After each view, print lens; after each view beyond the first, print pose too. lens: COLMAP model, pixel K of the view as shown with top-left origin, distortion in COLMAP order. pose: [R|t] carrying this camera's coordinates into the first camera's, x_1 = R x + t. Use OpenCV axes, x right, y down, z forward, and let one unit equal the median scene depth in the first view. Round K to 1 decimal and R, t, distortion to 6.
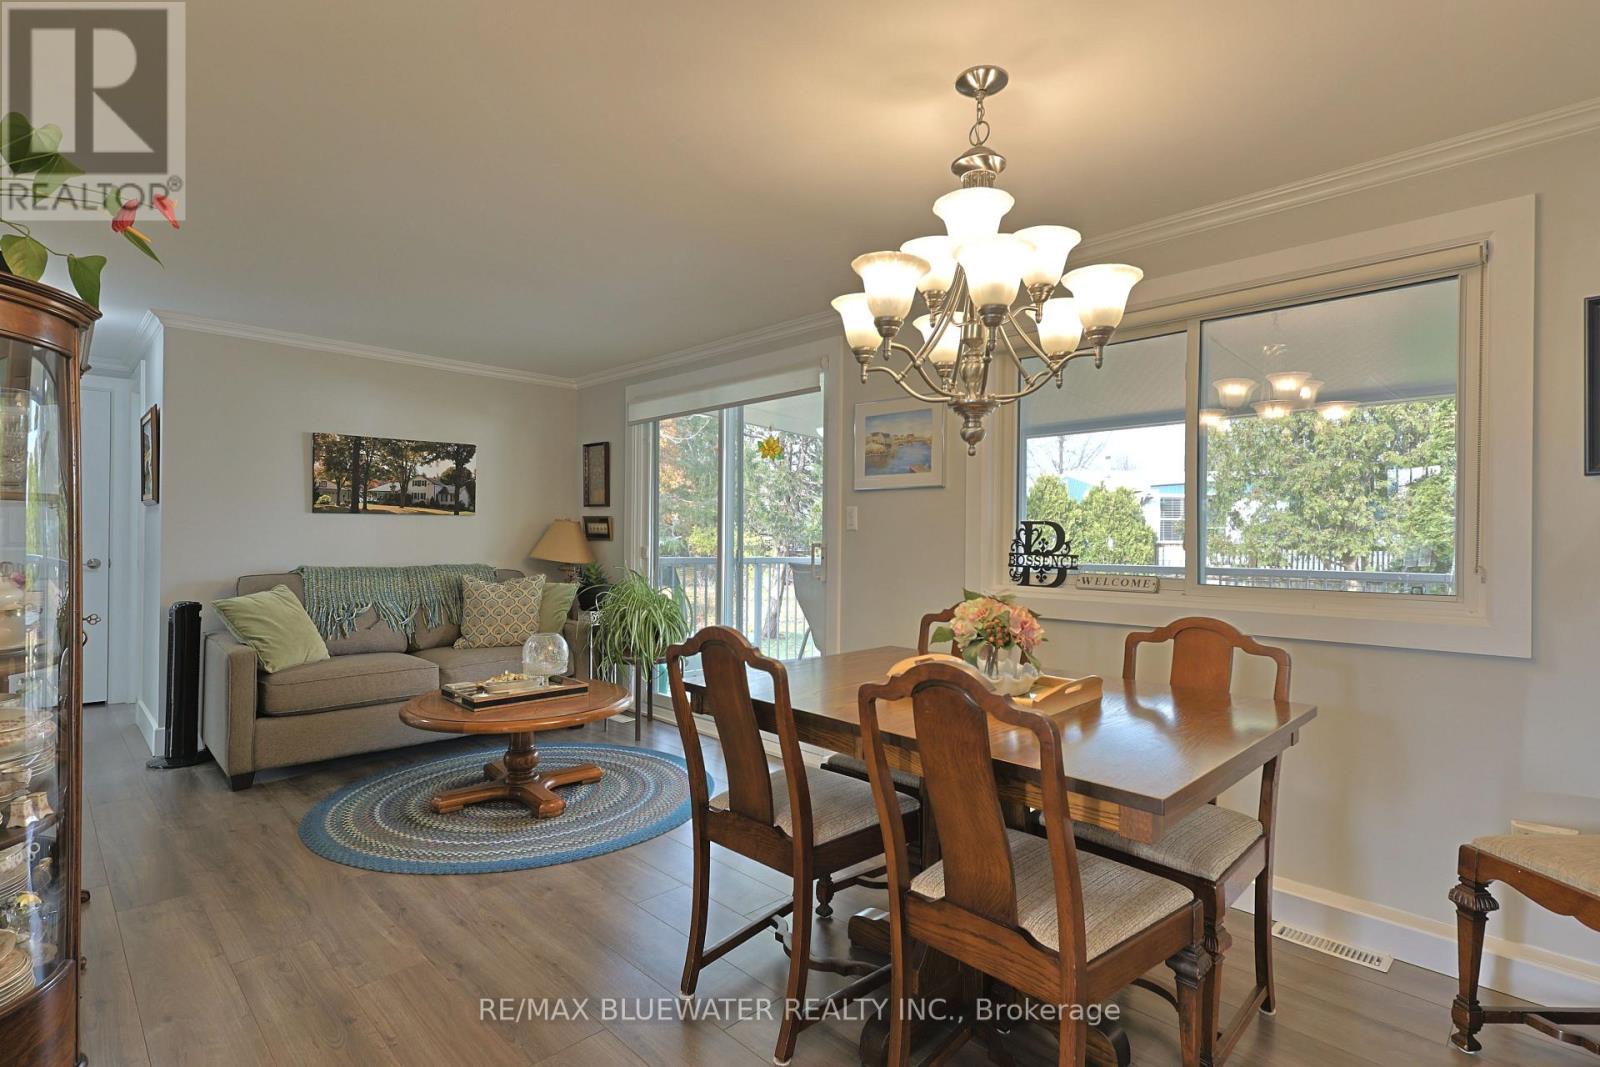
lens RADIAL K [[786.6, 0, 800.0], [0, 786.6, 533.5], [0, 0, 1]] dist [0.001266, 0.000238]
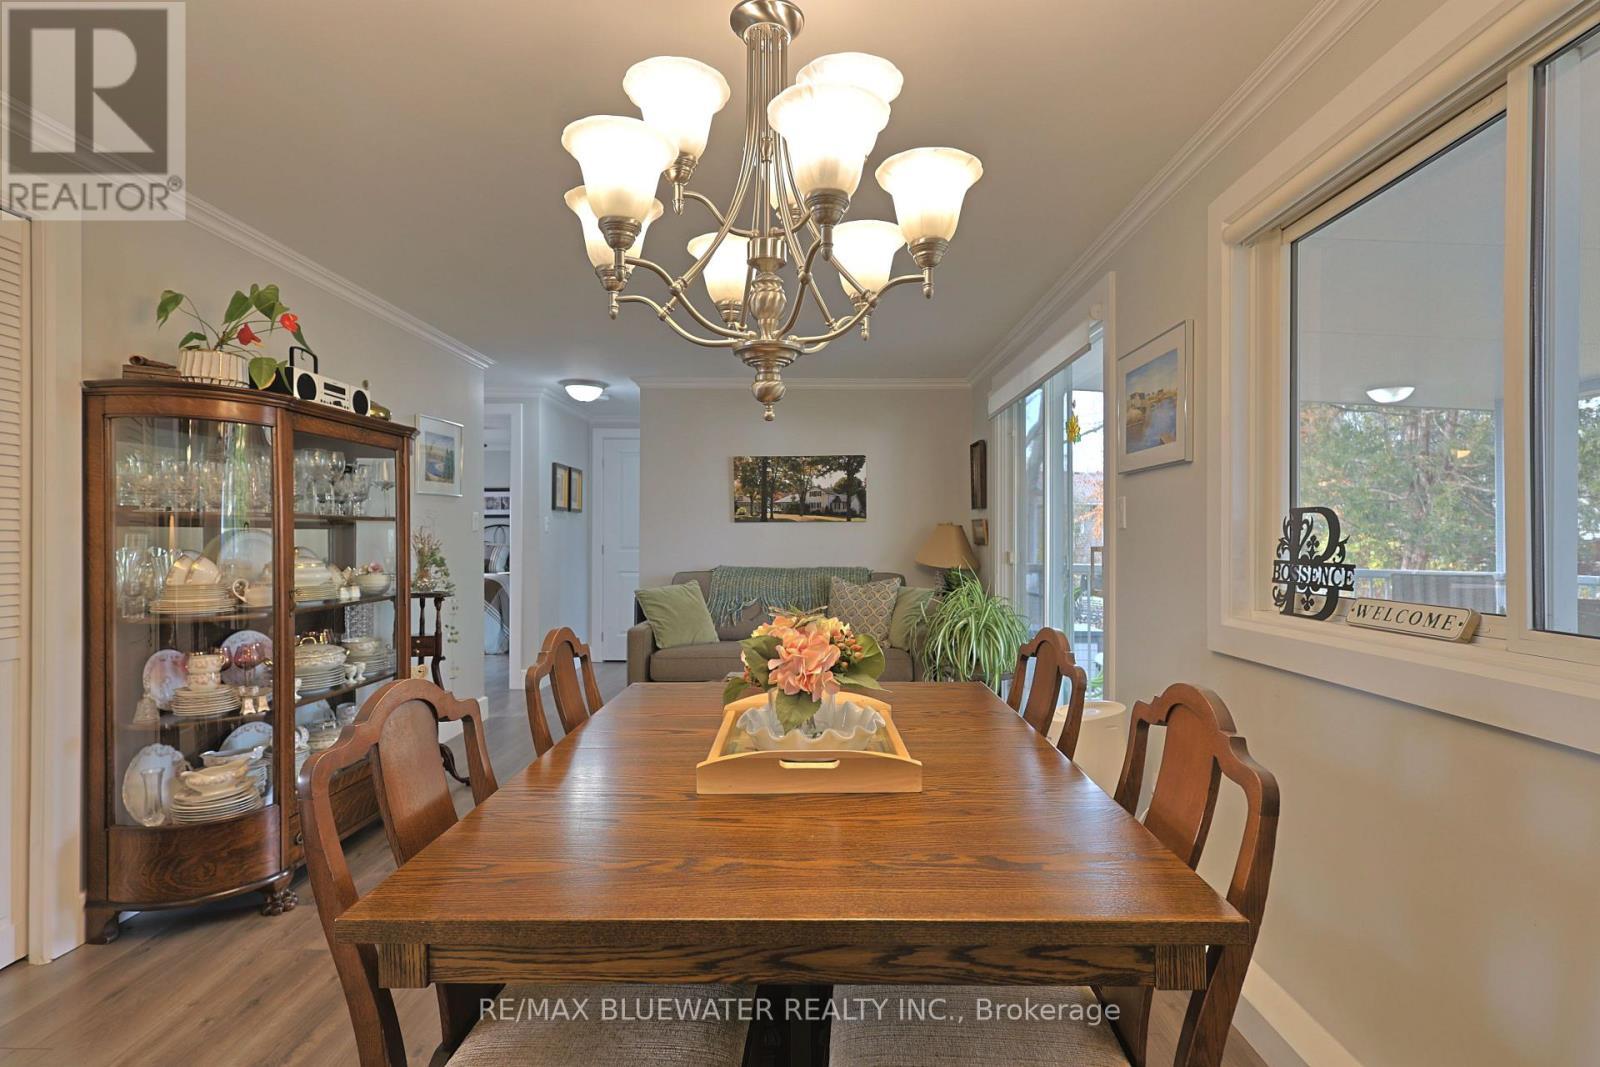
lens RADIAL K [[786.6, 0, 800.0], [0, 786.6, 533.5], [0, 0, 1]] dist [0.001266, 0.000238]
pose [[0.698109, -0.012565, -0.715881, 0.325409], [0.005591, 0.999911, -0.012098, 0.006577], [0.715969, 0.004443, 0.698118, 0.220407]]
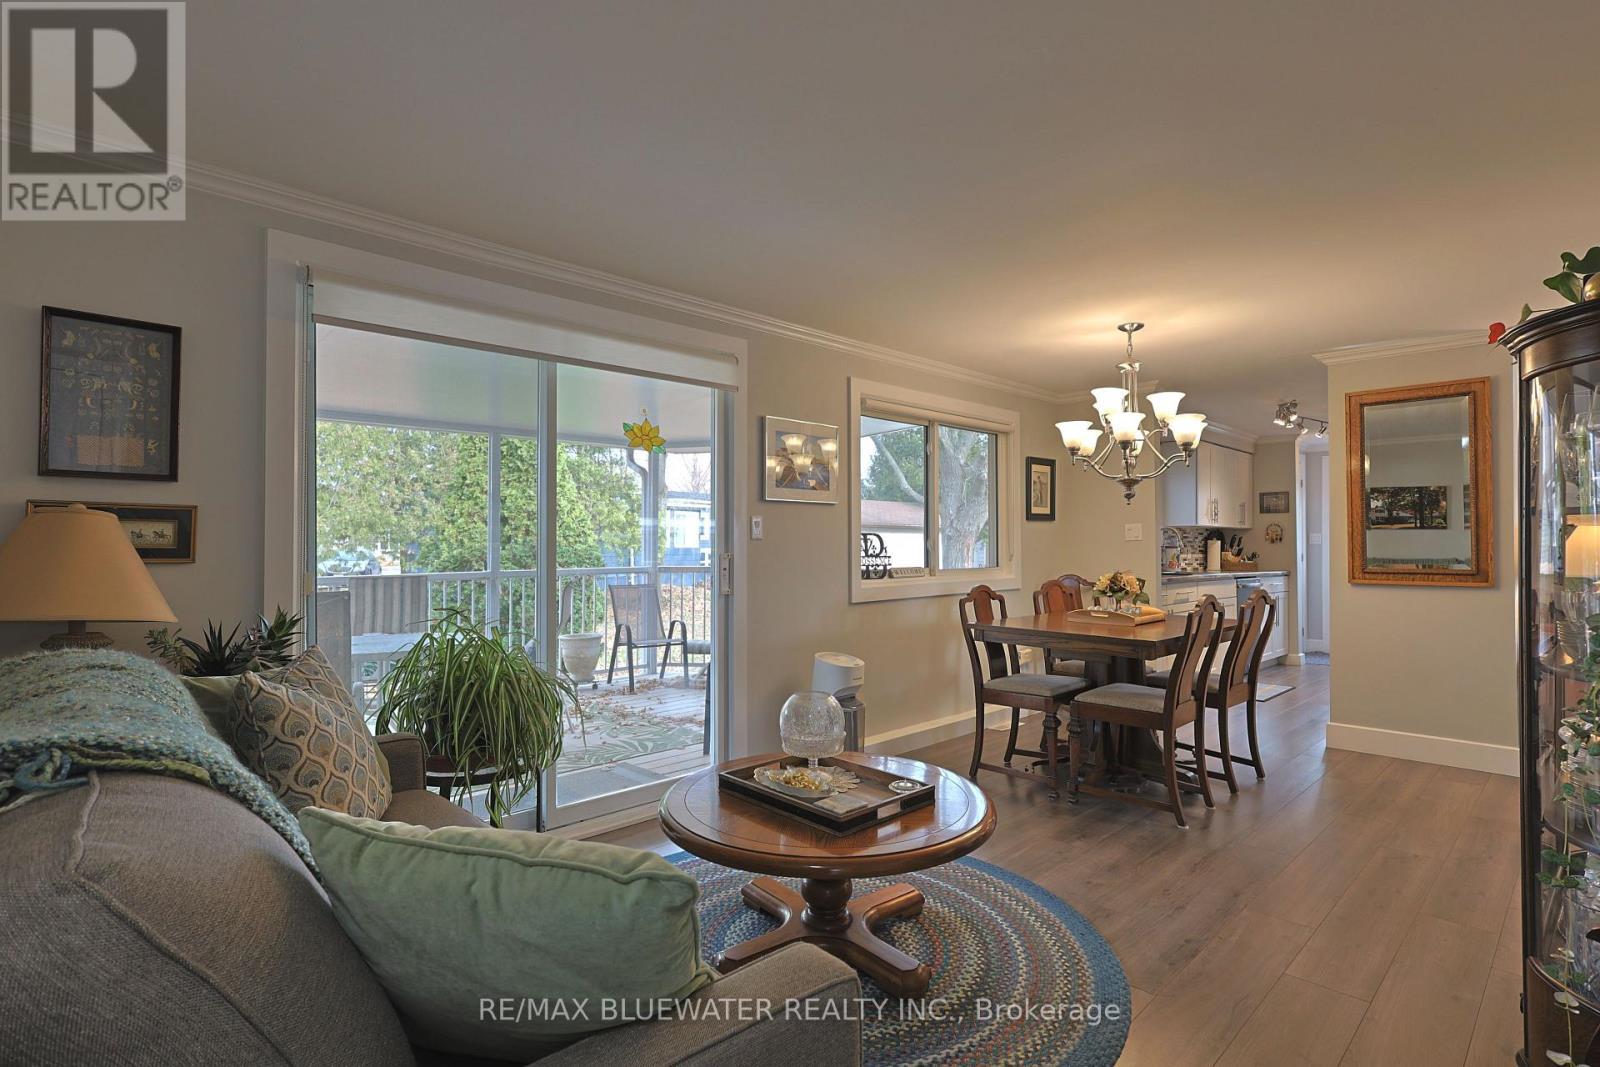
lens RADIAL K [[786.6, 0, 800.0], [0, 786.6, 533.5], [0, 0, 1]] dist [0.001266, 0.000238]
pose [[0.010435, 0.001105, 0.999945, -0.789287], [-0.002789, 0.999996, -0.001076, -0.009213], [-0.999942, -0.002778, 0.010438, 0.786623]]
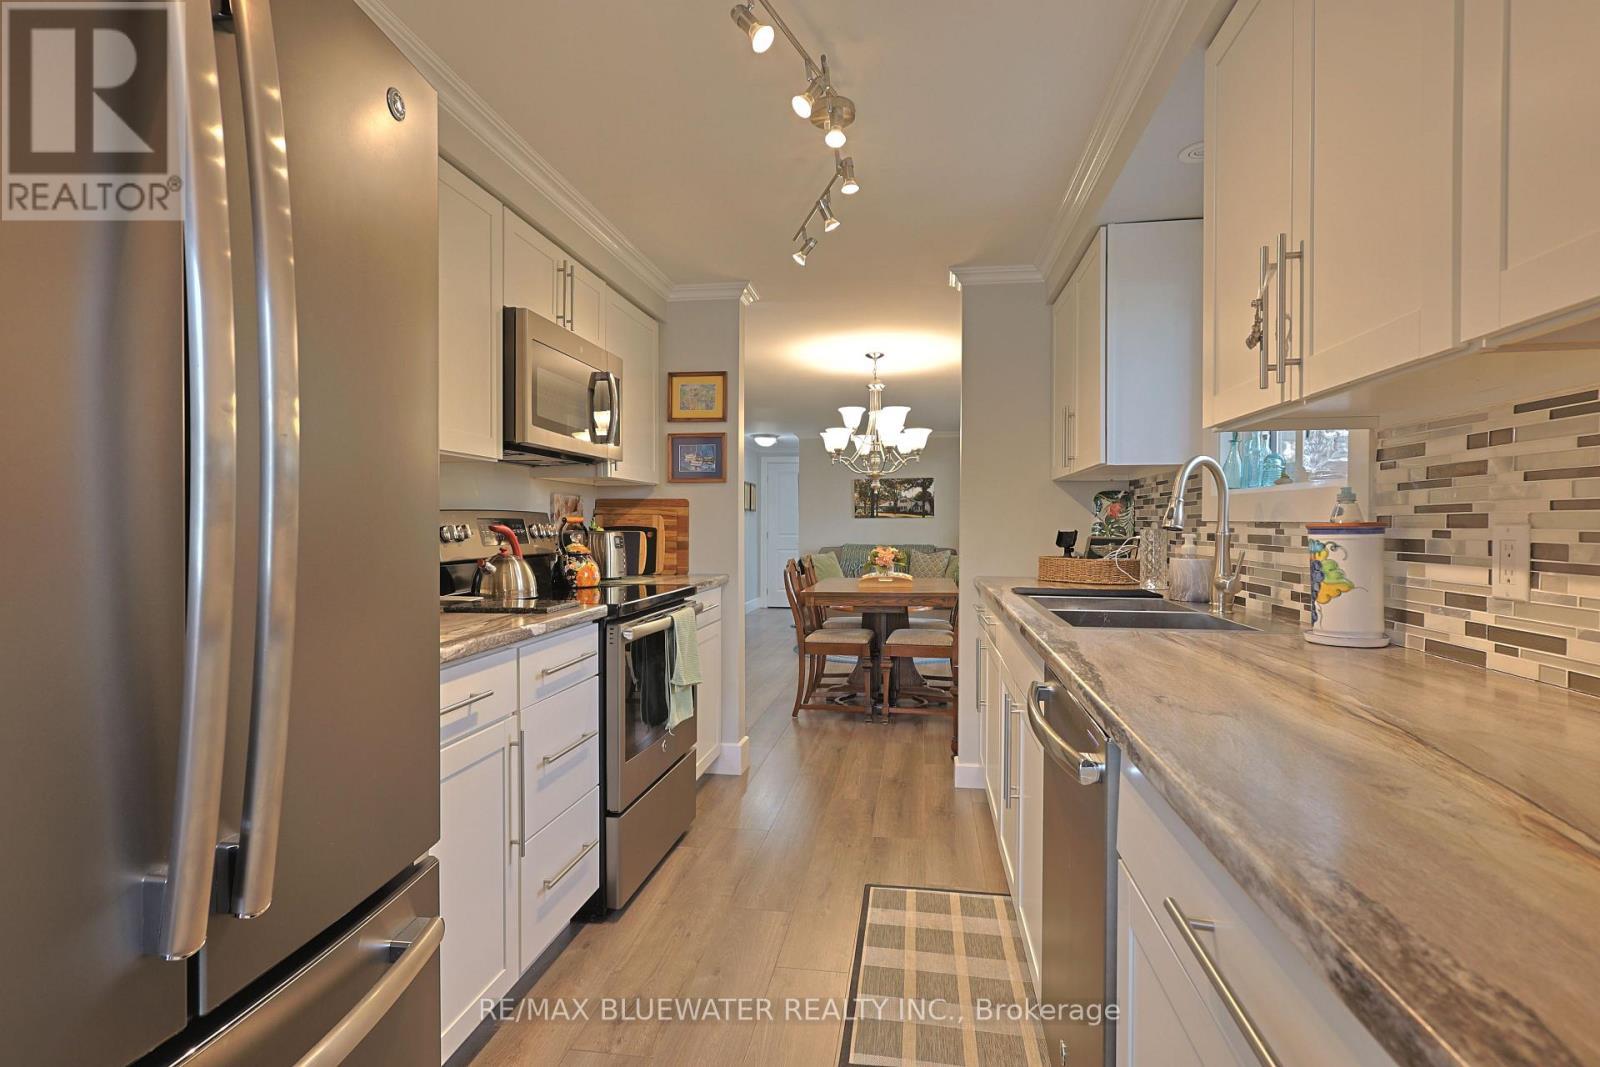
lens RADIAL K [[786.6, 0, 800.0], [0, 786.6, 533.5], [0, 0, 1]] dist [0.001266, 0.000238]
pose [[0.596413, -0.003135, -0.802672, 0.939114], [0.002147, 0.999995, -0.002311, 0.018343], [0.802675, -0.000344, 0.596417, -0.335538]]
